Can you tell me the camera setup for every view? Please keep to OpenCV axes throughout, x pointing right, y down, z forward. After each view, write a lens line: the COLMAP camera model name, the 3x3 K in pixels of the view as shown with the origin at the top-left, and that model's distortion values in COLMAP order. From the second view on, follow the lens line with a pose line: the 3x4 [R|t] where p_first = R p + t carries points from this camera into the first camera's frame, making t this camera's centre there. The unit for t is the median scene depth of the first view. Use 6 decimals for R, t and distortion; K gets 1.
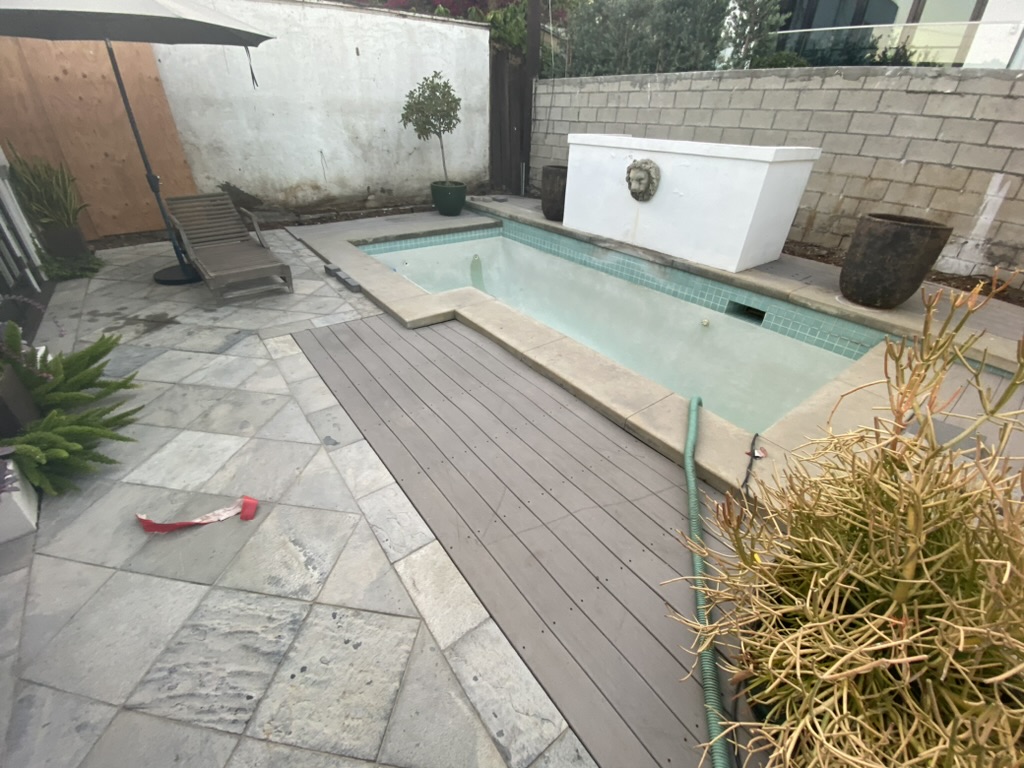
lens RADIAL K [[414.2, 0, 510.3], [0, 414.2, 385.9], [0, 0, 1]] dist [-0.020268, -0.004150]
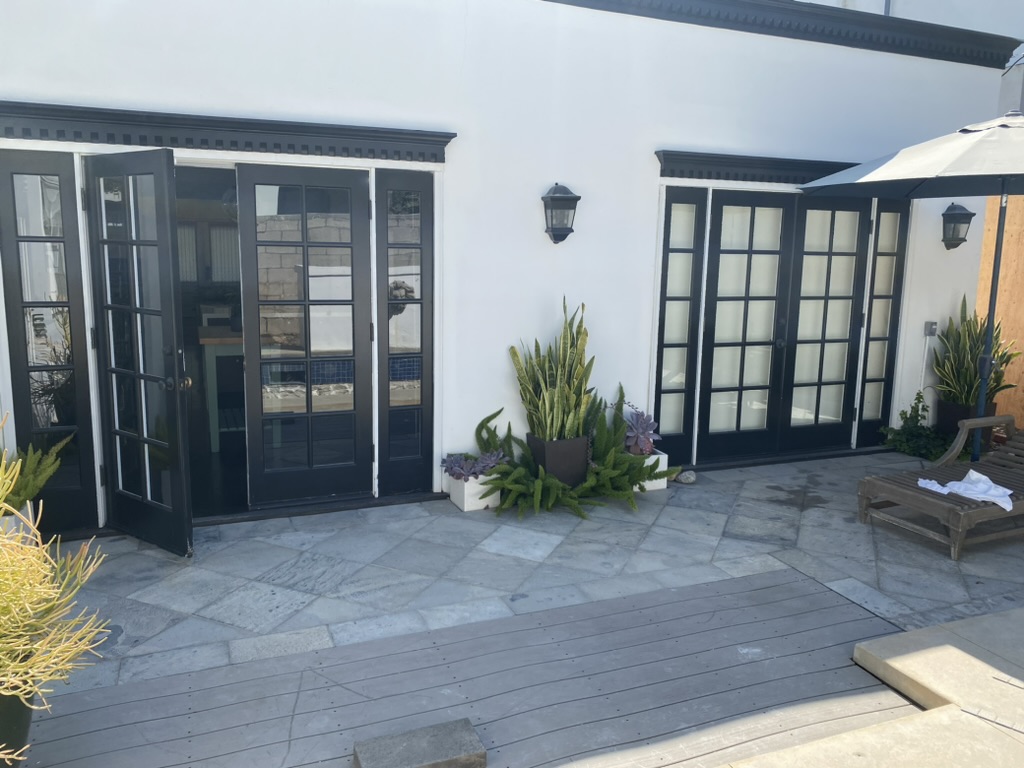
lens RADIAL K [[780.7, 0, 508.0], [0, 780.7, 387.9], [0, 0, 1]] dist [0.003856, -0.007065]
pose [[-0.282629, 0.123045, -0.951305, 0.805025], [-0.547484, 0.793645, 0.265308, -0.477932], [0.787643, 0.595808, -0.156942, 0.740231]]
